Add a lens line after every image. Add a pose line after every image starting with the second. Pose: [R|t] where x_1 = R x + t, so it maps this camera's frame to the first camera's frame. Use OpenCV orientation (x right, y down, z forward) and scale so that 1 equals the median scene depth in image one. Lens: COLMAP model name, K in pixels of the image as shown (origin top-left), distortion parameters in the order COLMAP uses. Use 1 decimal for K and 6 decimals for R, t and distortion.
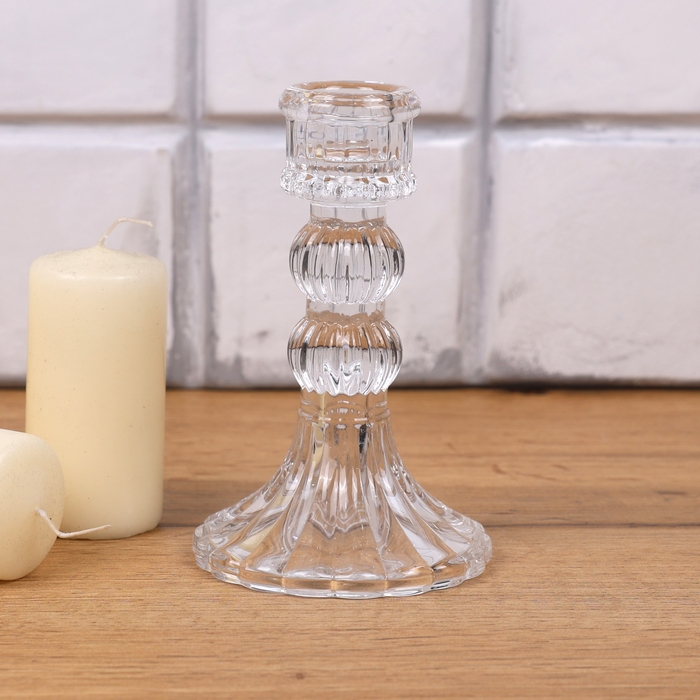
lens RADIAL K [[2576.3, 0, 332.2], [0, 2576.3, 215.0], [0, 0, 1]] dist [0.080716, 0.000000]
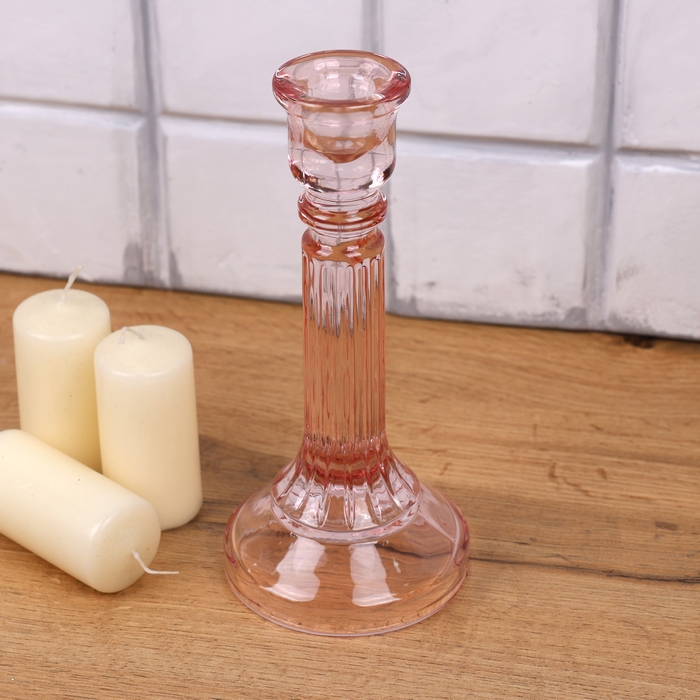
lens RADIAL K [[2462.8, 0, 317.1], [0, 2462.8, 258.3], [0, 0, 1]] dist [0.198893, 0.000000]
pose [[0.962918, 0.105161, -0.248454, 0.246619], [-0.012658, 0.937502, 0.347749, -0.435621], [0.269496, -0.331708, 0.904069, -0.140996]]
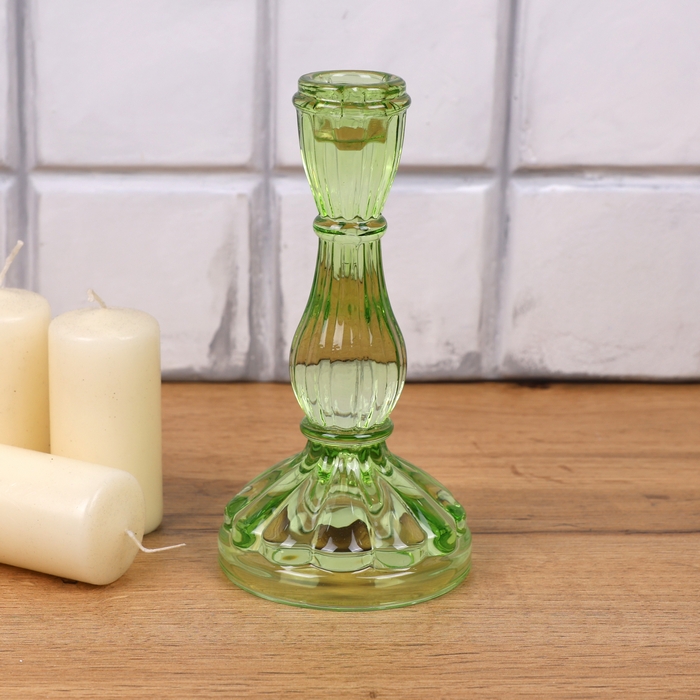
lens RADIAL K [[2079.6, 0, 304.4], [0, 2079.6, 292.5], [0, 0, 1]] dist [0.066178, 0.000000]
pose [[0.999907, 0.005864, -0.012272, -0.025387], [-0.004529, 0.994346, 0.106089, -0.091455], [0.012825, -0.106024, 0.994281, 0.007817]]
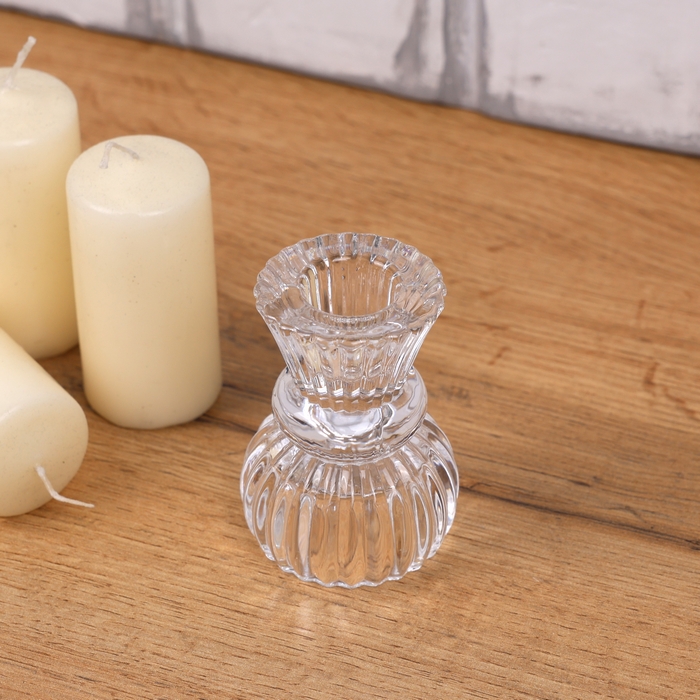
lens RADIAL K [[2673.3, 0, 339.7], [0, 2673.3, 330.0], [0, 0, 1]] dist [0.206318, 0.000000]
pose [[0.912646, 0.239549, -0.331201, 0.271373], [-0.051024, 0.870703, 0.489155, -0.372968], [0.405554, -0.429526, 0.806866, 0.183083]]
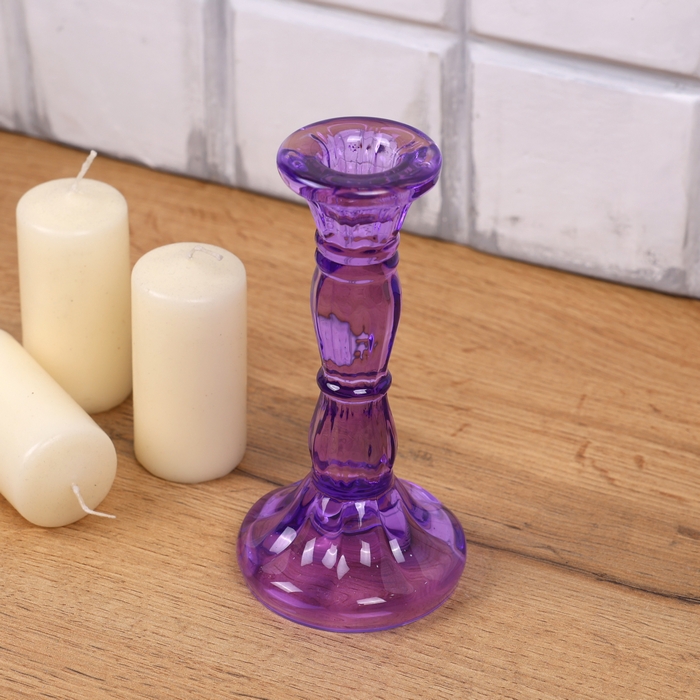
lens RADIAL K [[2673.3, 0, 348.8], [0, 2673.3, 237.2], [0, 0, 1]] dist [0.206318, 0.000000]
pose [[0.882732, 0.233638, -0.407673, 0.422156], [-0.072581, 0.925003, 0.372963, -0.410542], [0.464237, -0.299637, 0.833488, 0.002290]]
